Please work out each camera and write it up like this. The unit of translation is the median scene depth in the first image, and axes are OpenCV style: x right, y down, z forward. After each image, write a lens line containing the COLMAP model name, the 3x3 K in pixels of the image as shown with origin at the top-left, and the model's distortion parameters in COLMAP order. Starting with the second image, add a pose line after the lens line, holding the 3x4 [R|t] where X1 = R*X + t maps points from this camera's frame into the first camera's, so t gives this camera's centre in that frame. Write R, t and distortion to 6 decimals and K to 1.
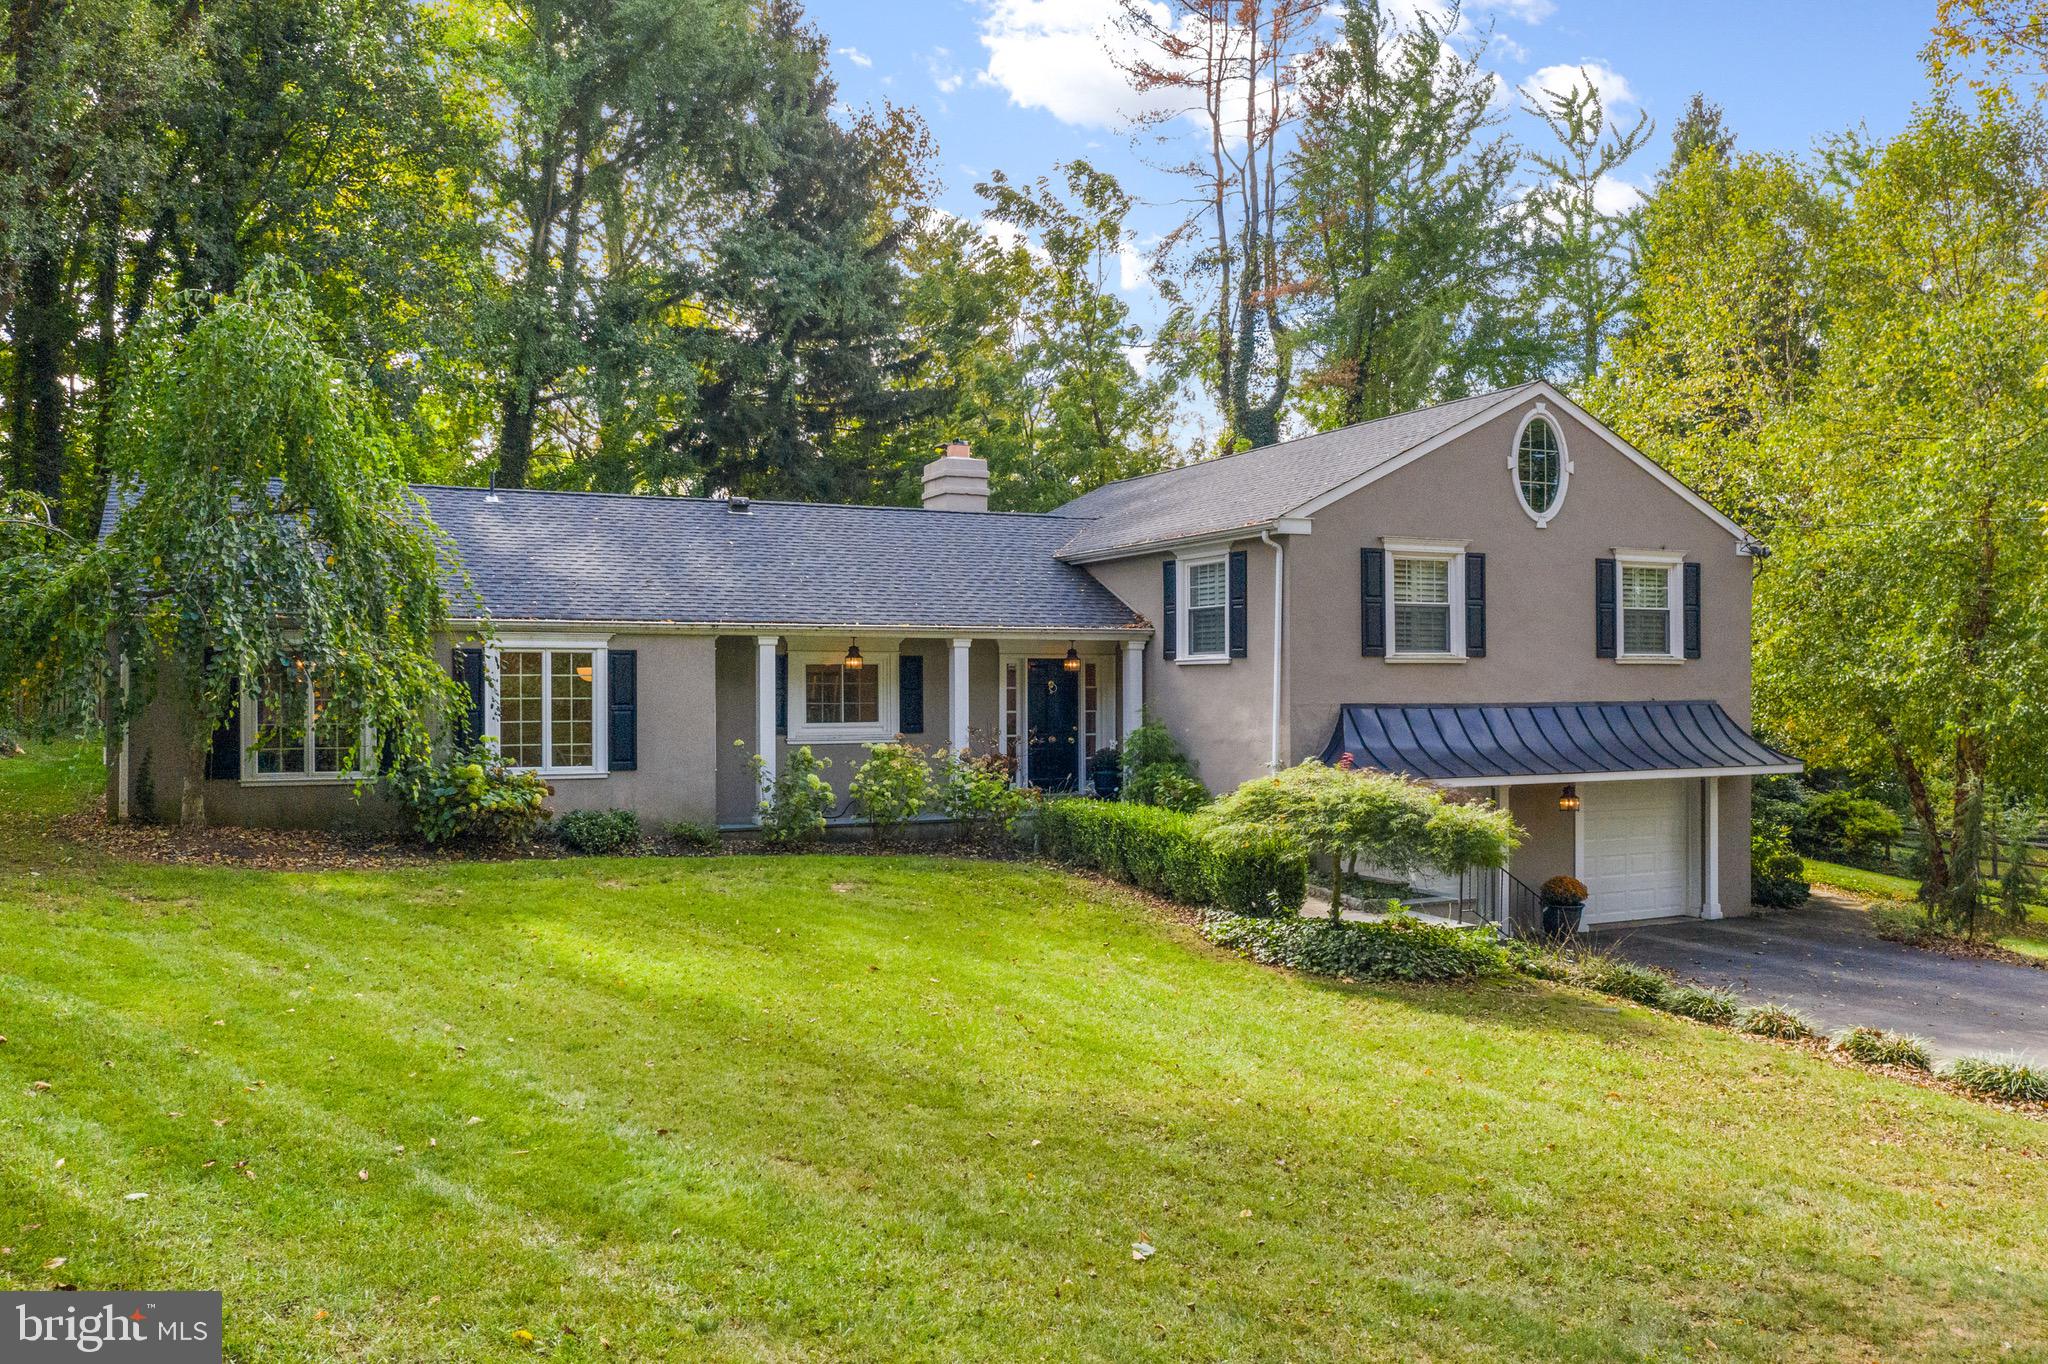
lens RADIAL K [[1607.4, 0, 1024.0], [0, 1607.4, 682.0], [0, 0, 1]] dist [-0.045727, -0.004881]
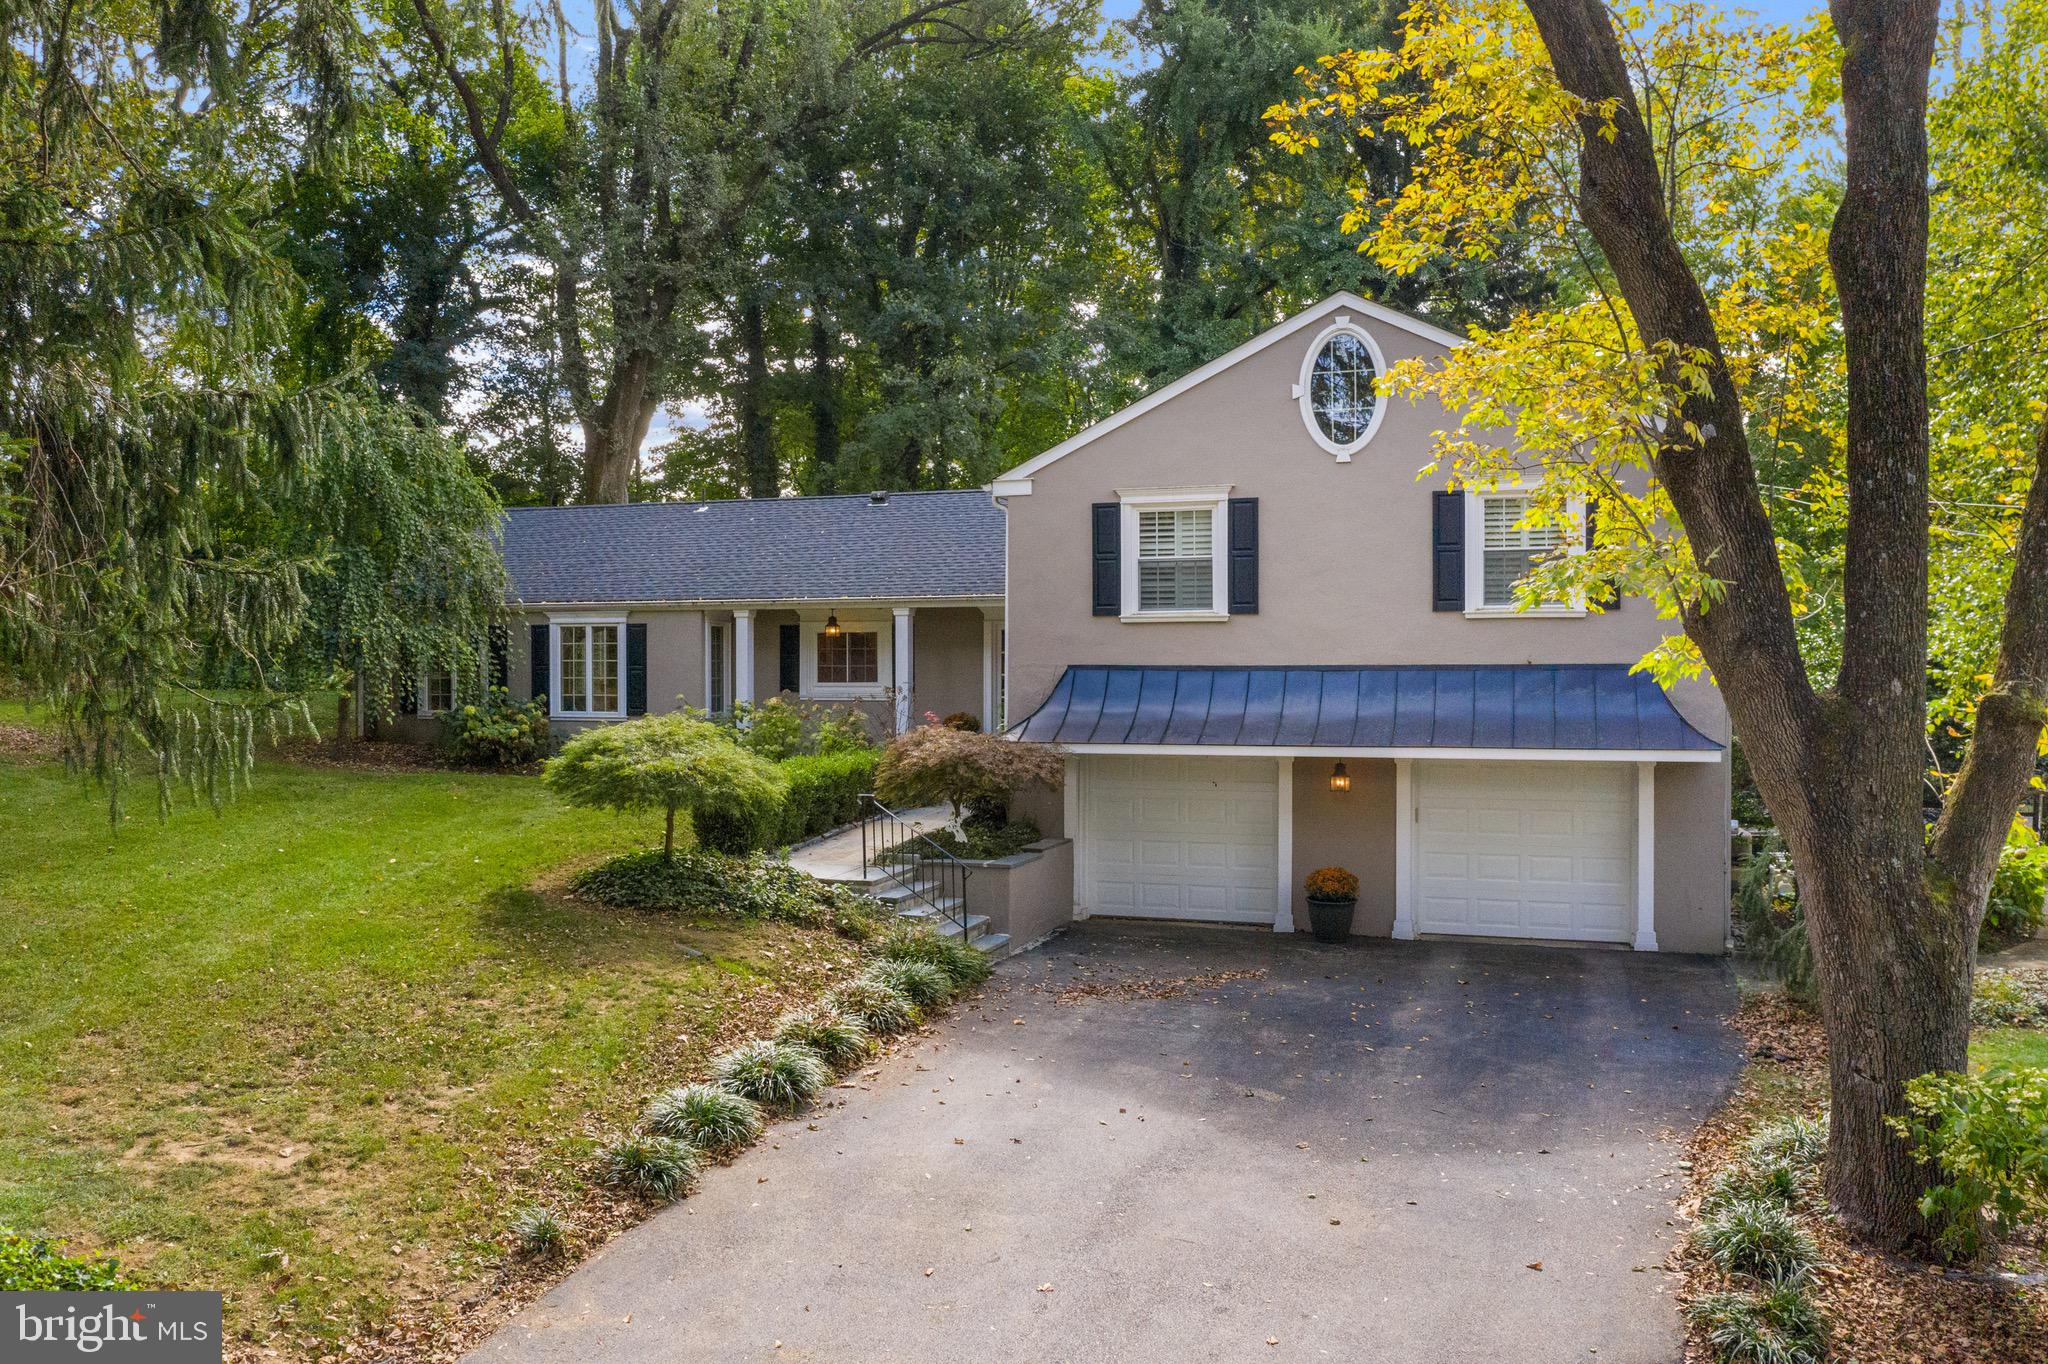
lens RADIAL K [[1607.4, 0, 1024.0], [0, 1607.4, 682.0], [0, 0, 1]] dist [-0.045727, -0.004881]
pose [[0.711706, 0.007408, -0.702438, 0.832465], [0.003105, 0.999901, 0.013691, 0.009926], [0.702470, -0.011925, 0.711613, 0.271946]]
